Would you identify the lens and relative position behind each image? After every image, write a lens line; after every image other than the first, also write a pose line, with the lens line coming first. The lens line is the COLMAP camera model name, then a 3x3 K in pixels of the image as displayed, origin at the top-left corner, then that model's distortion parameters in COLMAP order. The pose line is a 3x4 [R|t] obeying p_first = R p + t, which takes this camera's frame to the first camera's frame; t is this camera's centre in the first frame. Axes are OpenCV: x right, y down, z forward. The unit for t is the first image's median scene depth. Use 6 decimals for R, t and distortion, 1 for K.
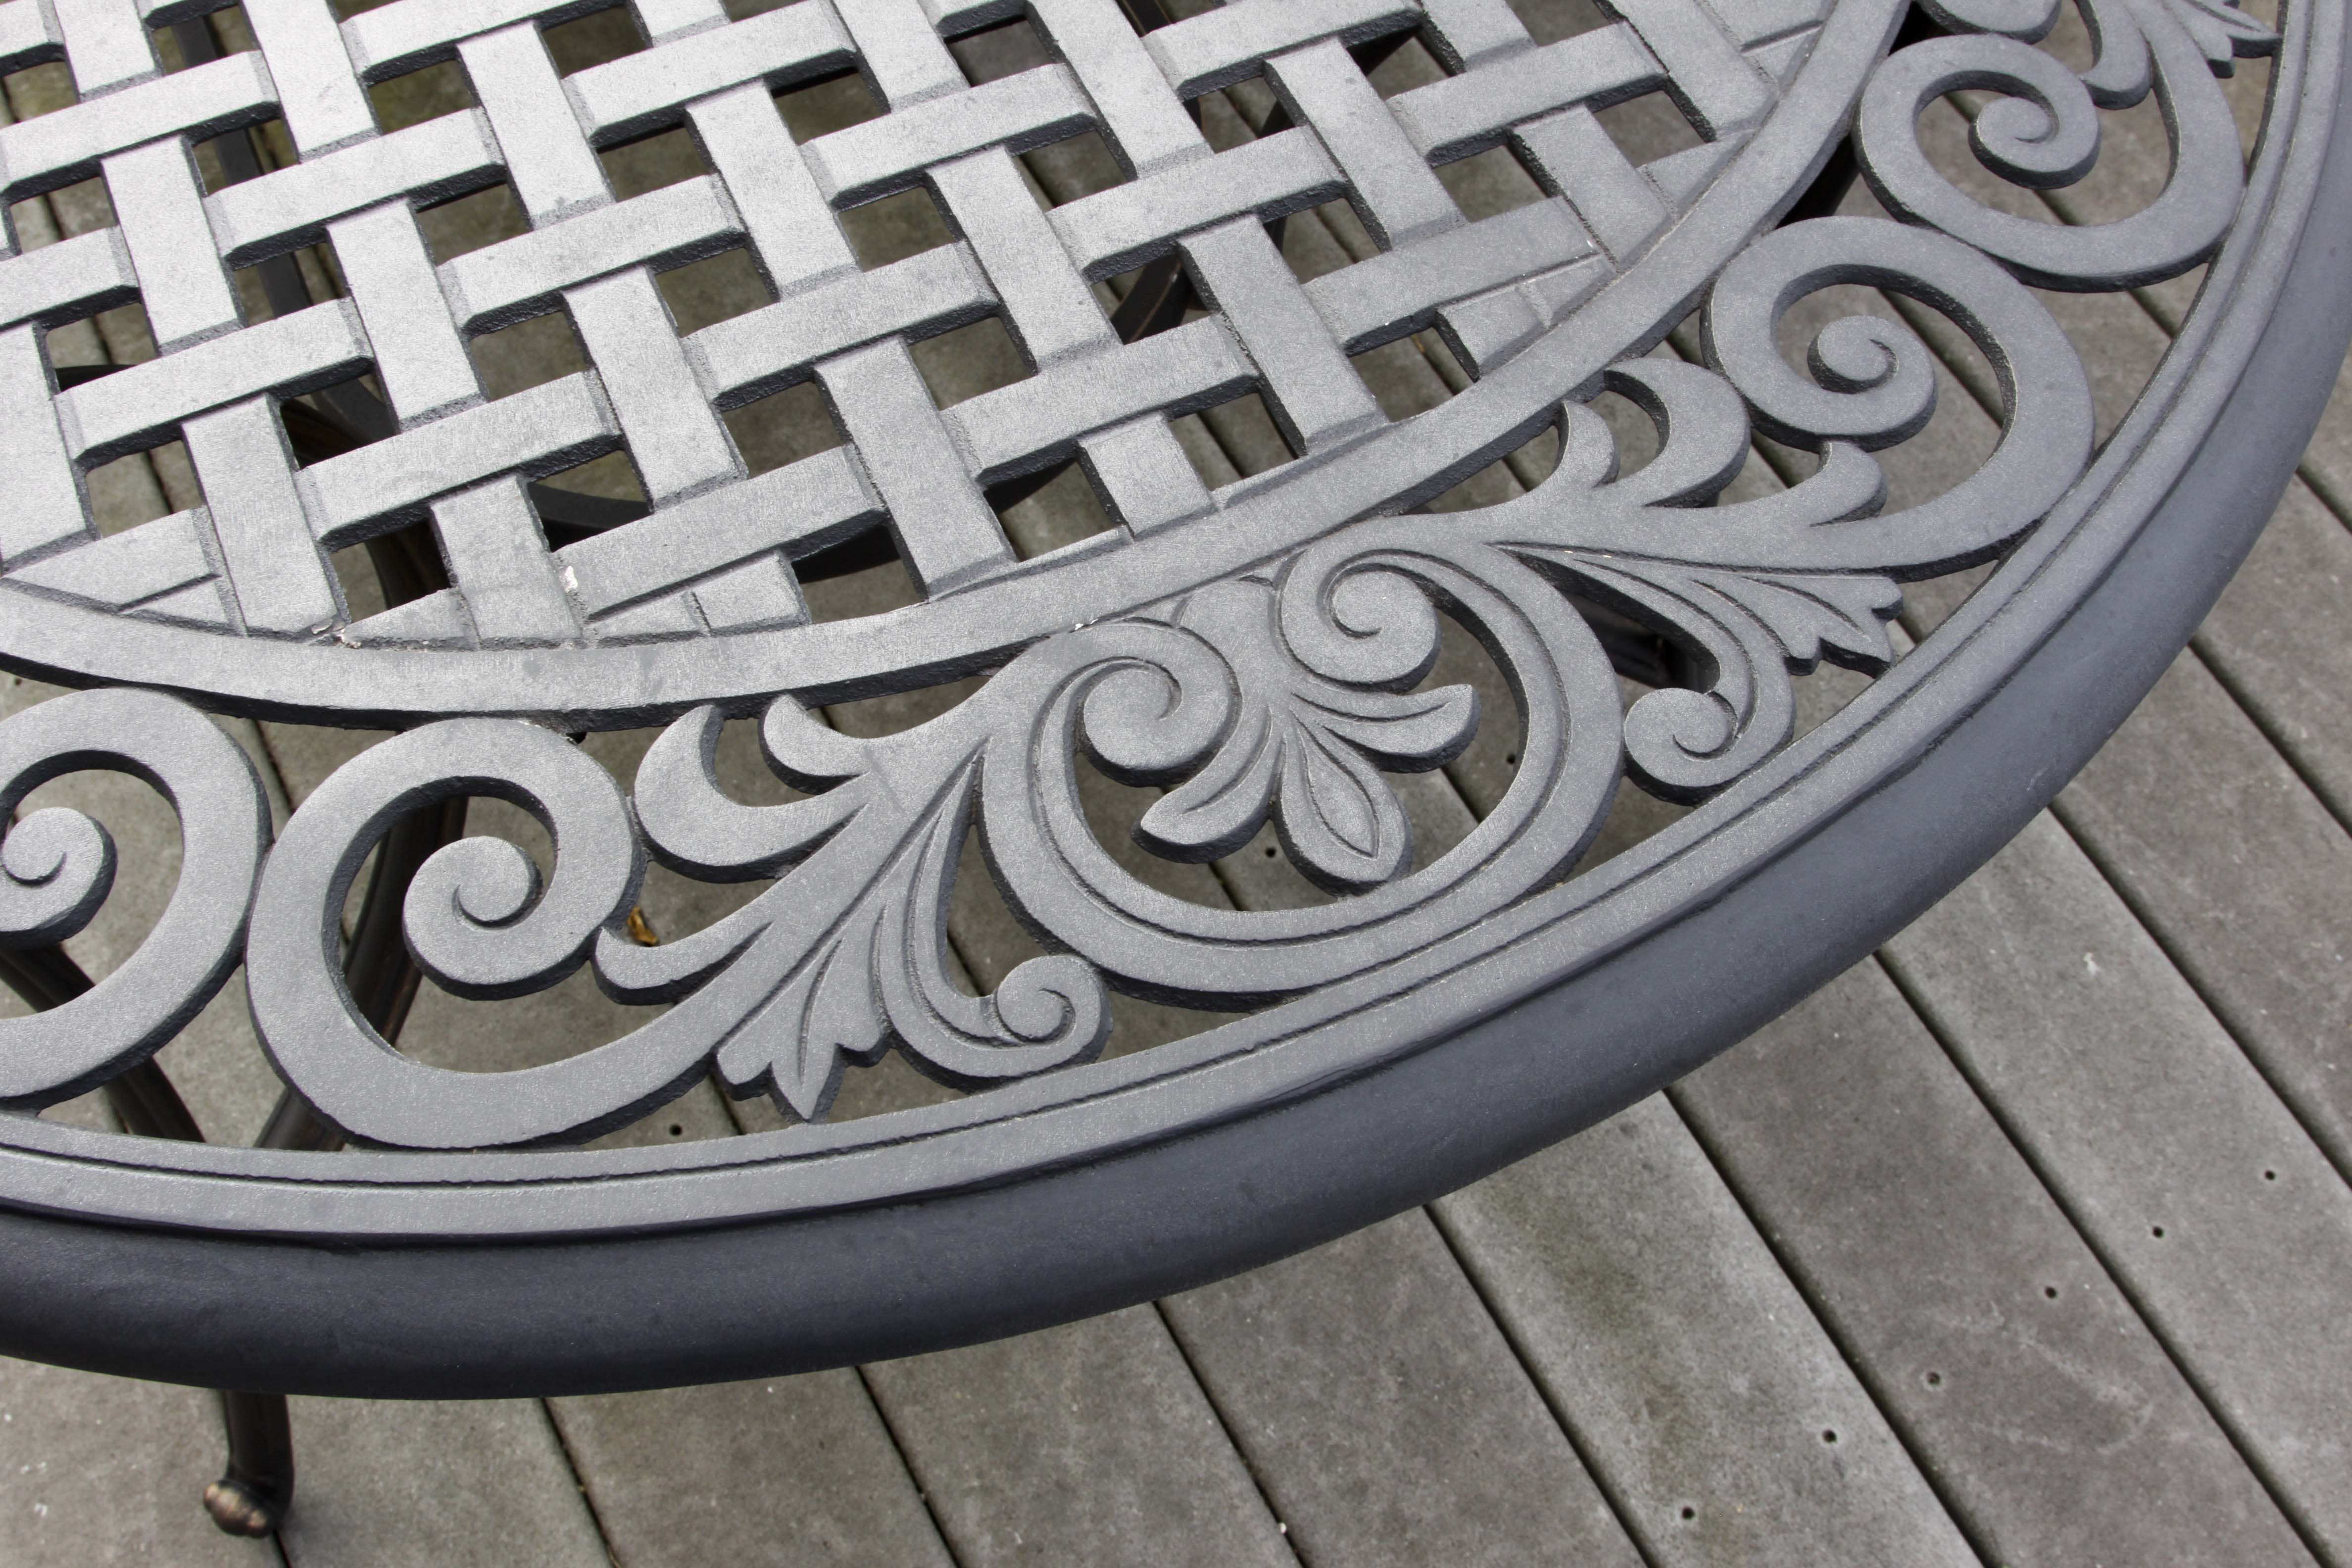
lens RADIAL K [[2472.3, 0, 1176.0], [0, 2472.3, 784.0], [0, 0, 1]] dist [-0.115419, 0.002818]
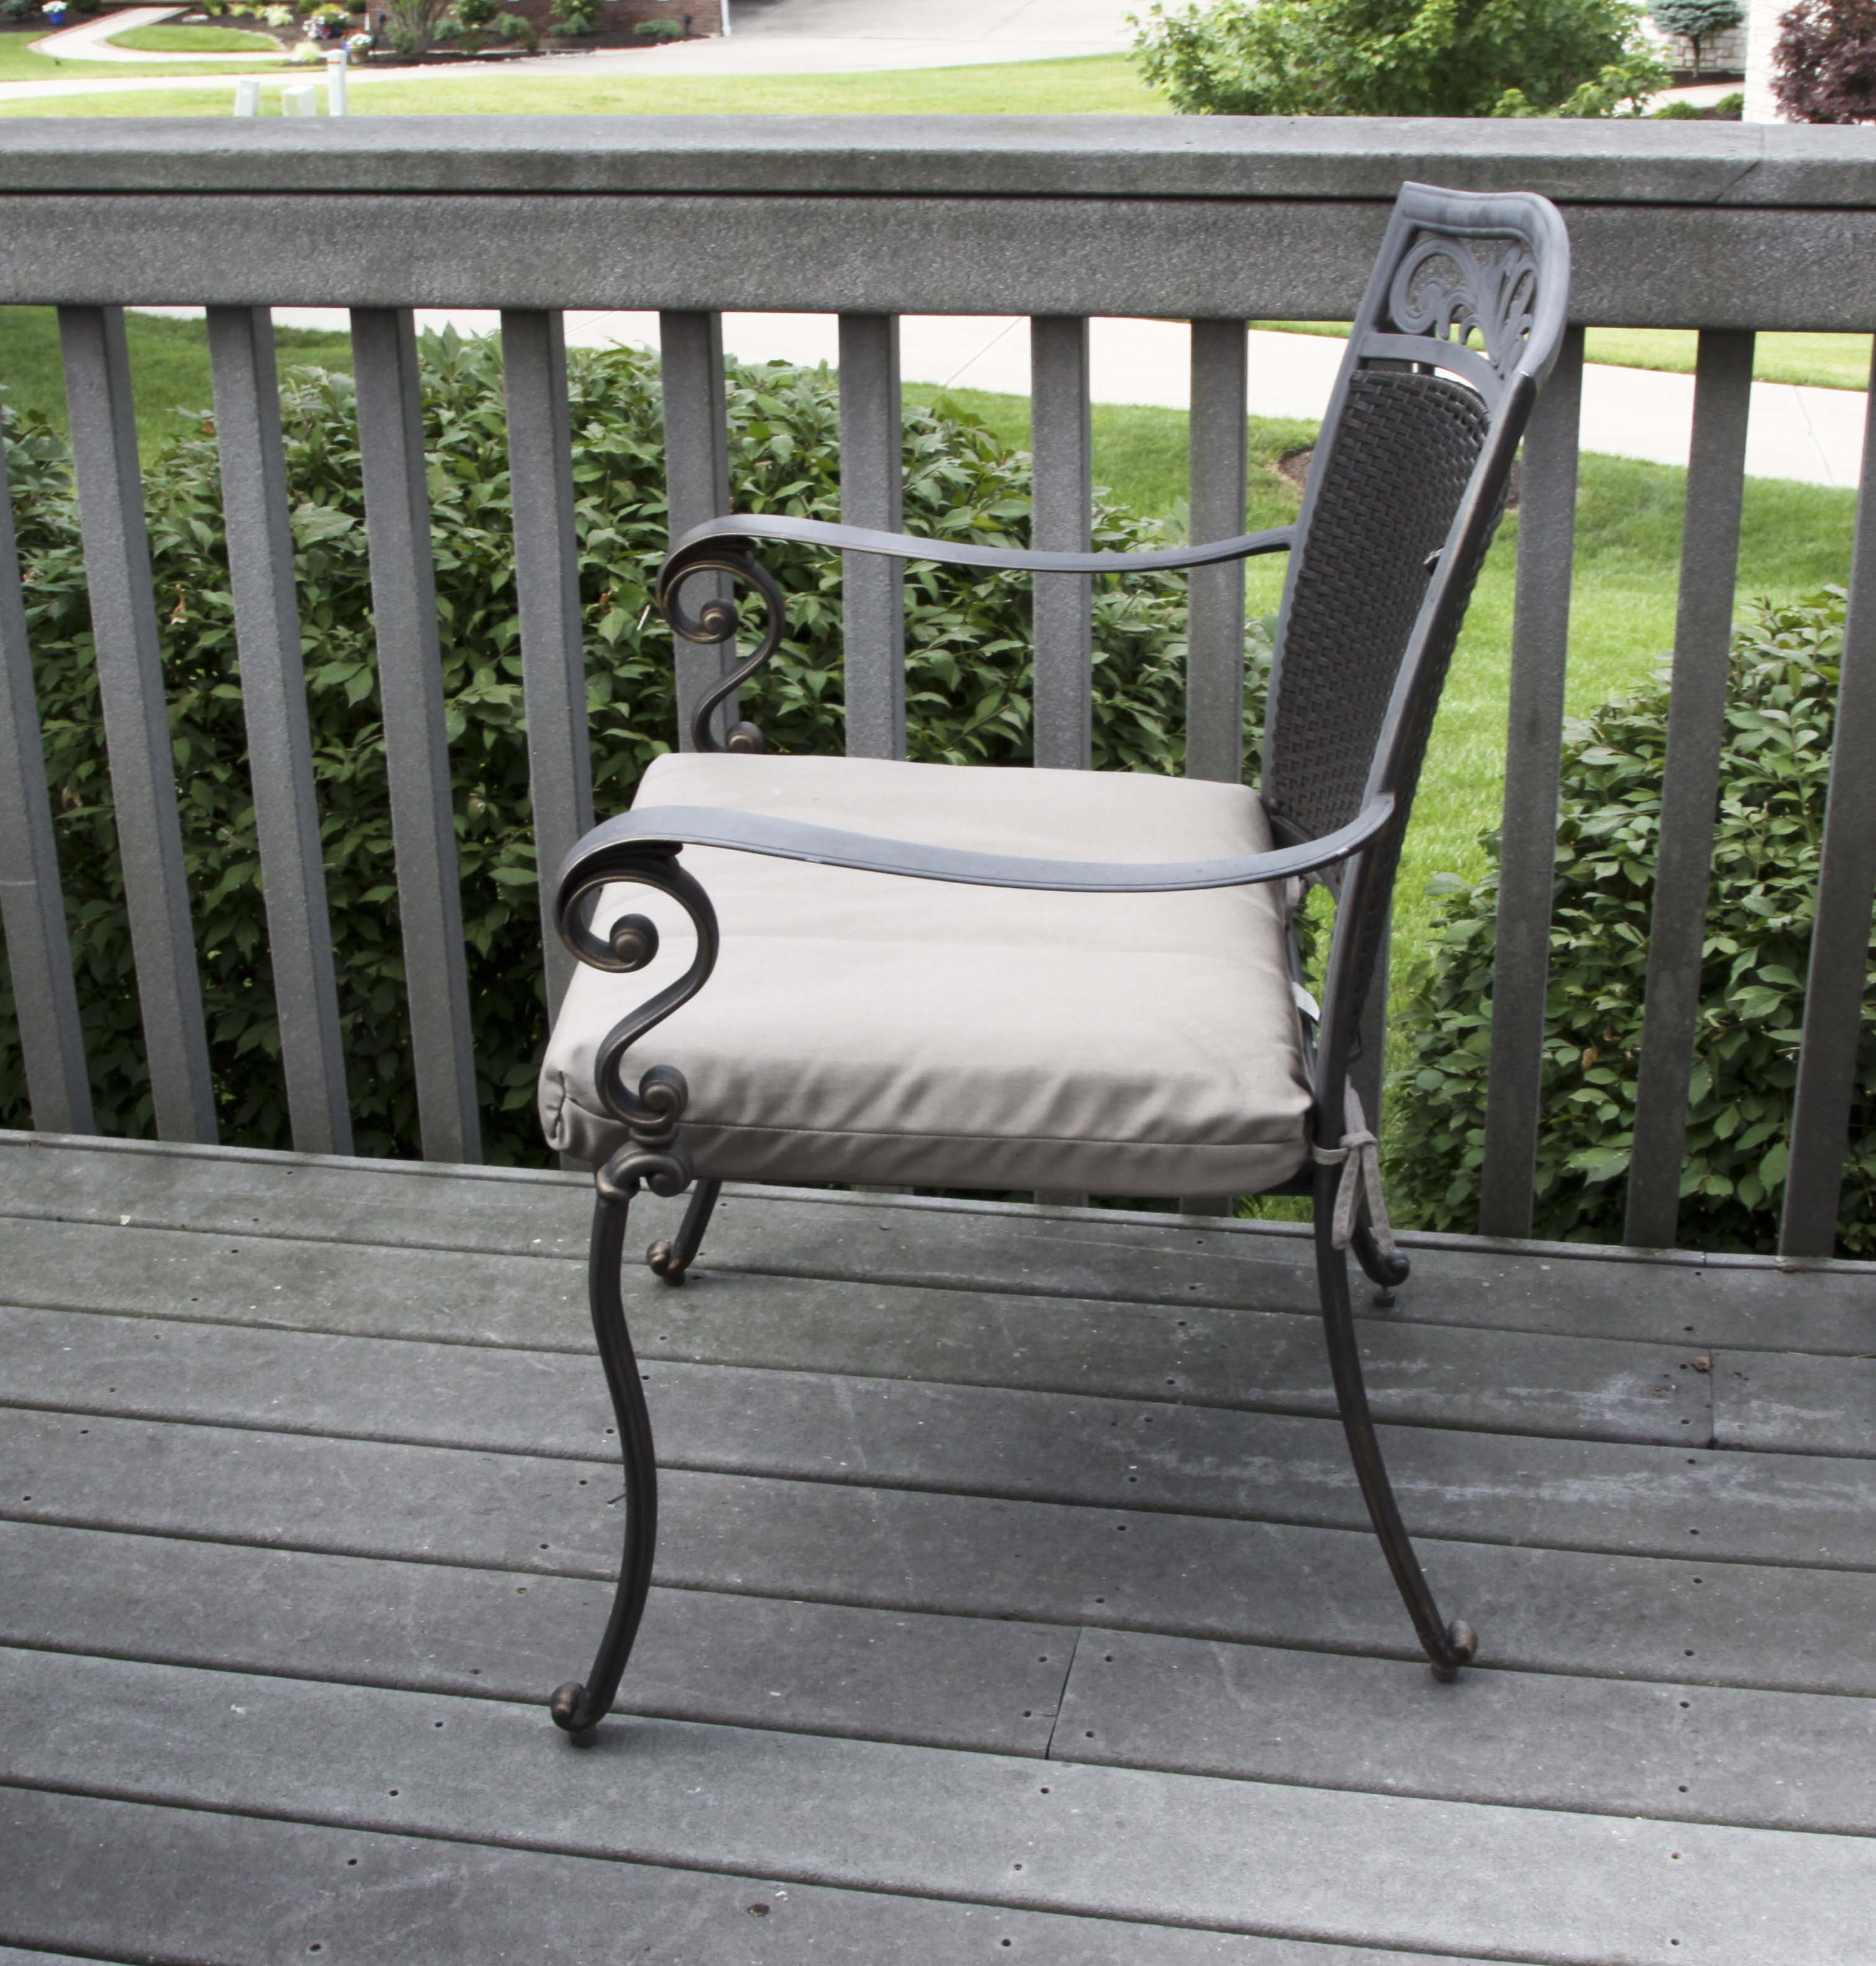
lens RADIAL K [[3160.3, 0, 967.6], [0, 3160.3, 974.6], [0, 0, 1]] dist [-0.146005, 0.108303]
pose [[0.639986, -0.361481, 0.678048, -0.739085], [0.687809, 0.662889, -0.295800, 1.214646], [-0.342544, 0.655675, 0.672869, -1.021565]]
